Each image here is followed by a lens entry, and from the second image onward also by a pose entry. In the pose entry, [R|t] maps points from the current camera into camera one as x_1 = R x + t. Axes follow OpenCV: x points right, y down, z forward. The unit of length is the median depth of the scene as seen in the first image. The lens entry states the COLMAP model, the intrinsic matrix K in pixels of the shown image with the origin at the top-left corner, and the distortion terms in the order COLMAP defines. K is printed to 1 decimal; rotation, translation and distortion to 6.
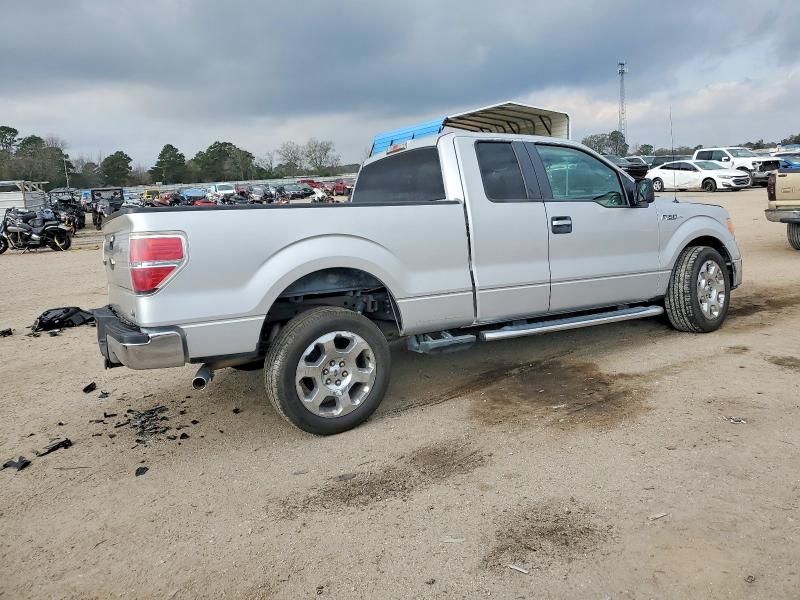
lens RADIAL K [[625.2, 0, 400.0], [0, 625.2, 300.0], [0, 0, 1]] dist [-0.079043, 0.159115]
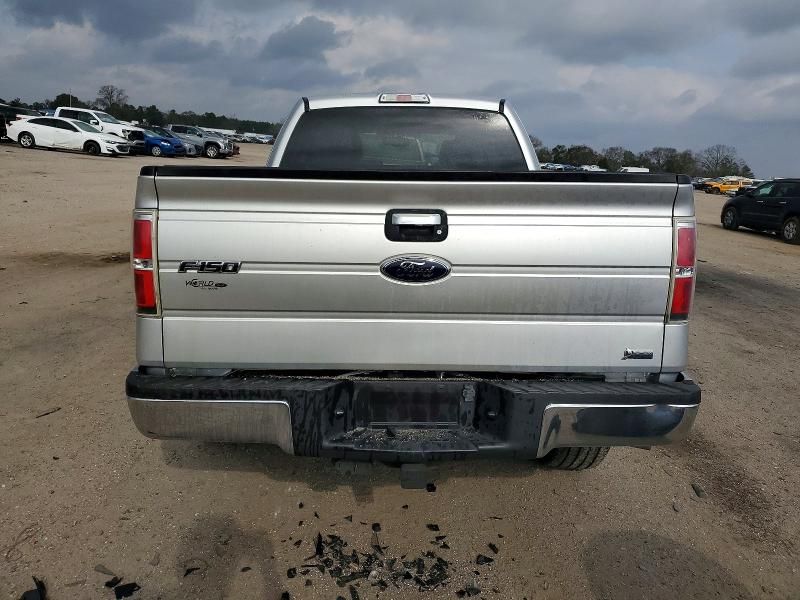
lens RADIAL K [[625.2, 0, 400.0], [0, 625.2, 300.0], [0, 0, 1]] dist [-0.079043, 0.159115]
pose [[0.495042, -0.103066, 0.862734, -0.120794], [0.052590, 0.994673, 0.088651, -0.010762], [-0.867276, 0.001485, 0.497826, 0.105307]]
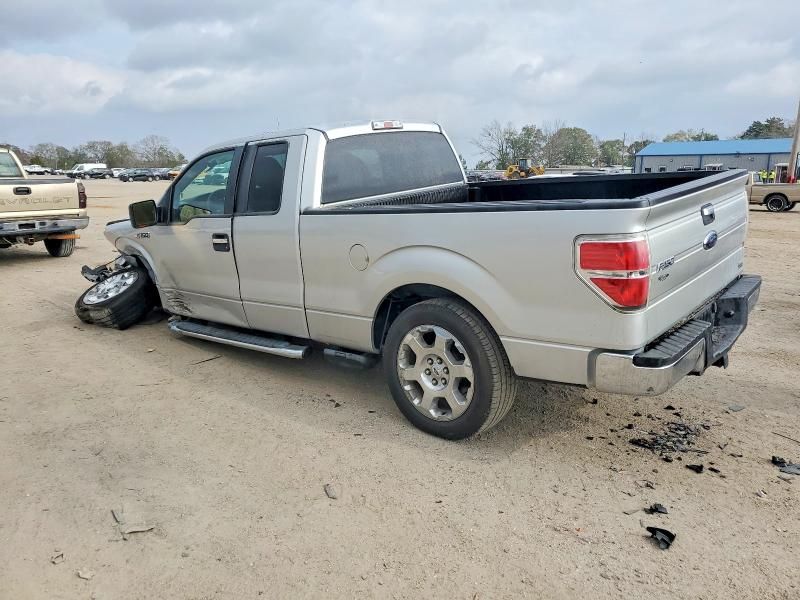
lens RADIAL K [[625.2, 0, 400.0], [0, 625.2, 300.0], [0, 0, 1]] dist [-0.079043, 0.159115]
pose [[-0.312996, -0.140247, 0.939343, -0.151062], [0.202567, 0.956422, 0.210294, -0.032253], [-0.927901, 0.256101, -0.270947, 0.219837]]
